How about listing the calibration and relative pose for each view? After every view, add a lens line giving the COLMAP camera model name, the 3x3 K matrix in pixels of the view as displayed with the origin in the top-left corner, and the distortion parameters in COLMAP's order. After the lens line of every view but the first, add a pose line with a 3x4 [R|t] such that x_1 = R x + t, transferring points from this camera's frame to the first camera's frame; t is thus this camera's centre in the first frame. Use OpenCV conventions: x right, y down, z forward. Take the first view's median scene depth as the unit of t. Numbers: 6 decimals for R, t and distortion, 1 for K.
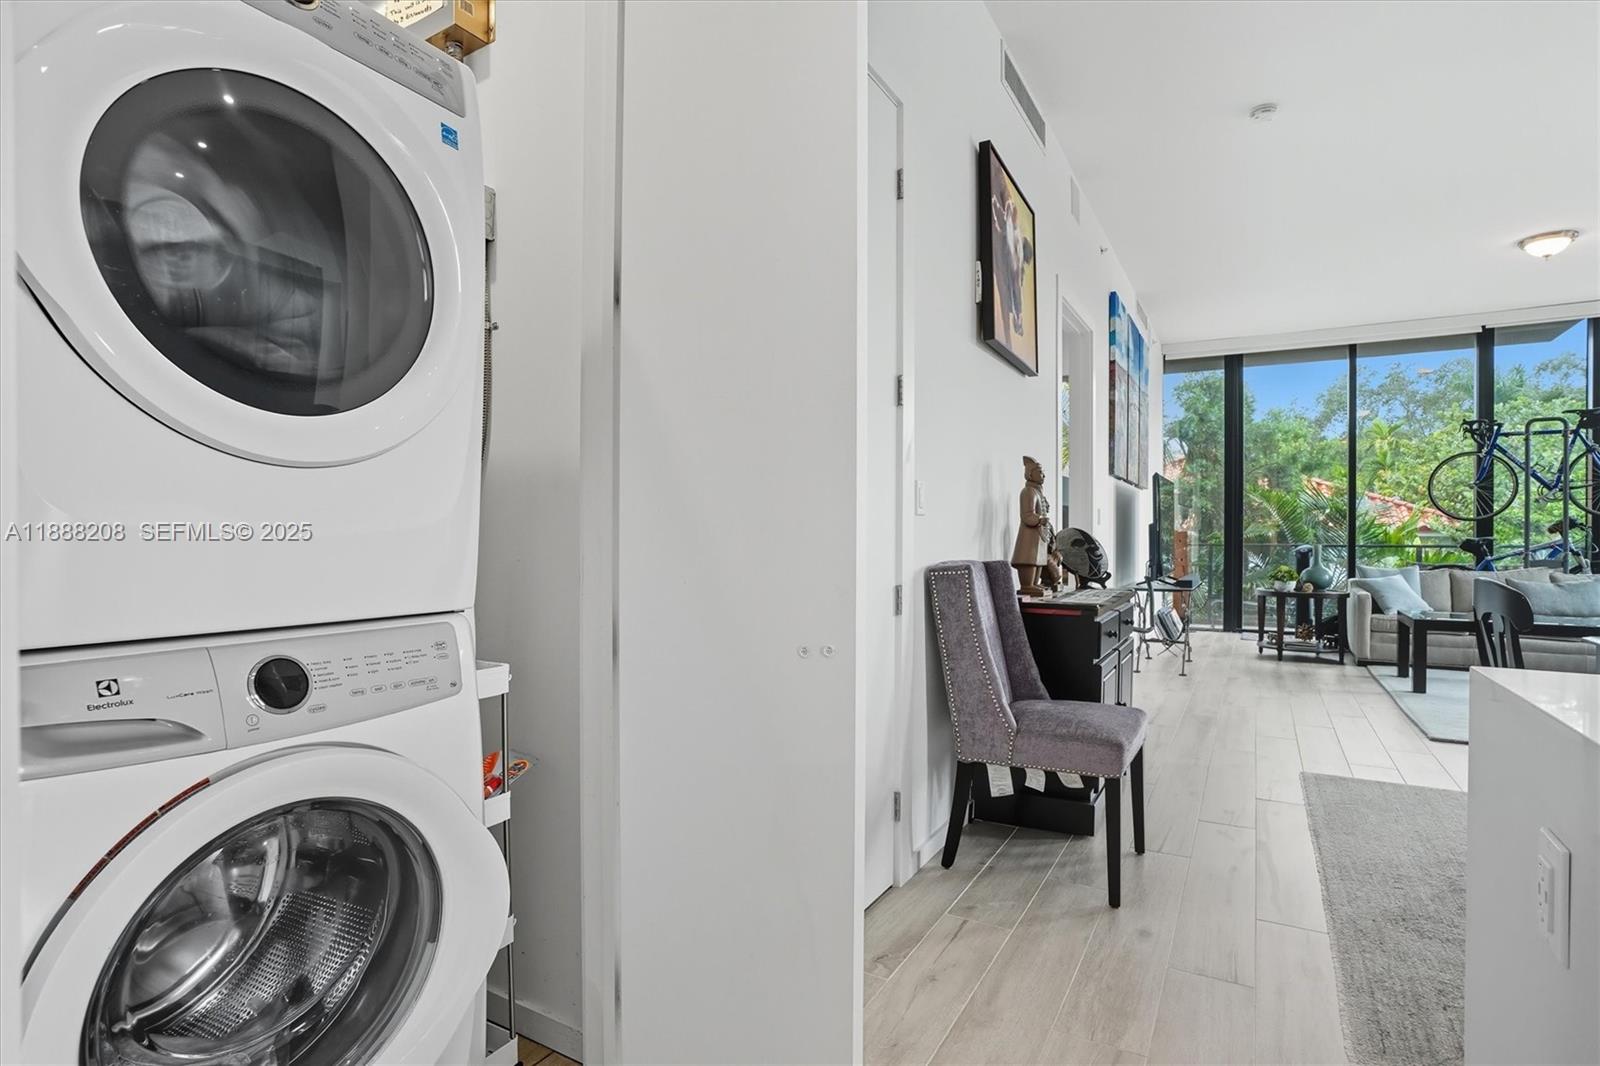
lens RADIAL K [[800.3, 0, 820.3], [0, 800.3, 534.2], [0, 0, 1]] dist [-0.001239, 0.000254]
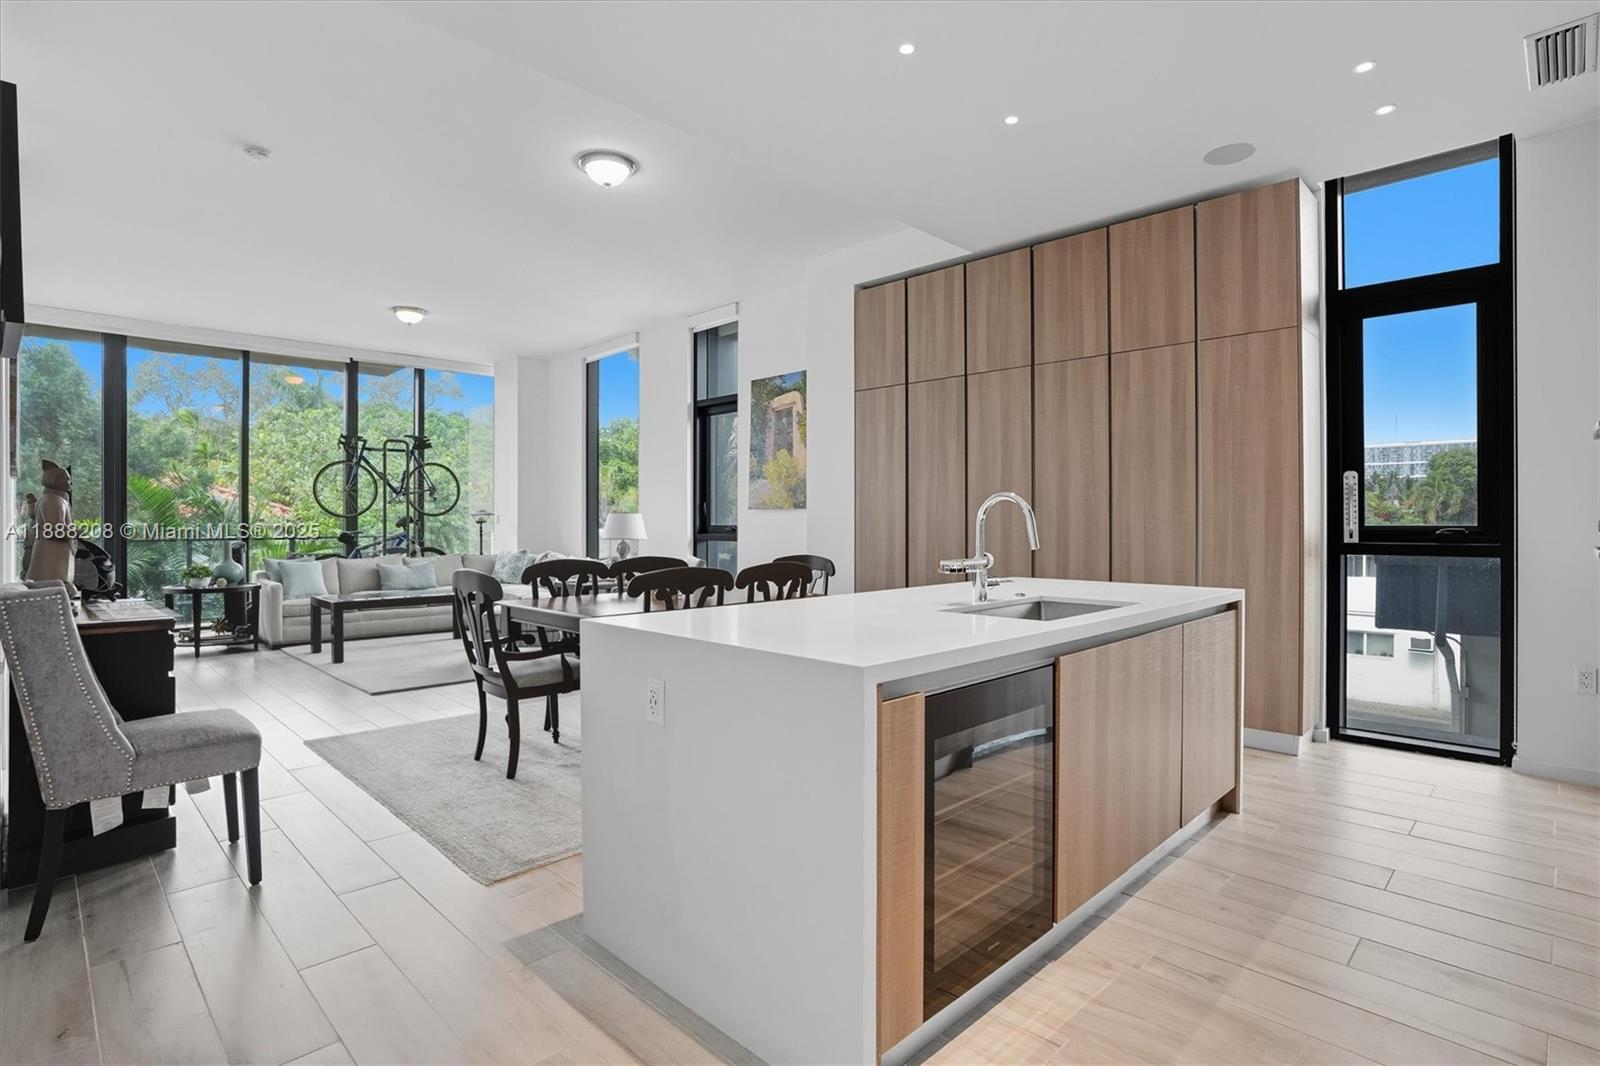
lens RADIAL K [[800.3, 0, 820.3], [0, 800.3, 534.2], [0, 0, 1]] dist [-0.001239, 0.000254]
pose [[0.265385, -0.018973, 0.963956, -0.181796], [0.000681, 0.999810, 0.019491, -0.015522], [-0.964142, -0.004517, 0.265348, -0.021674]]
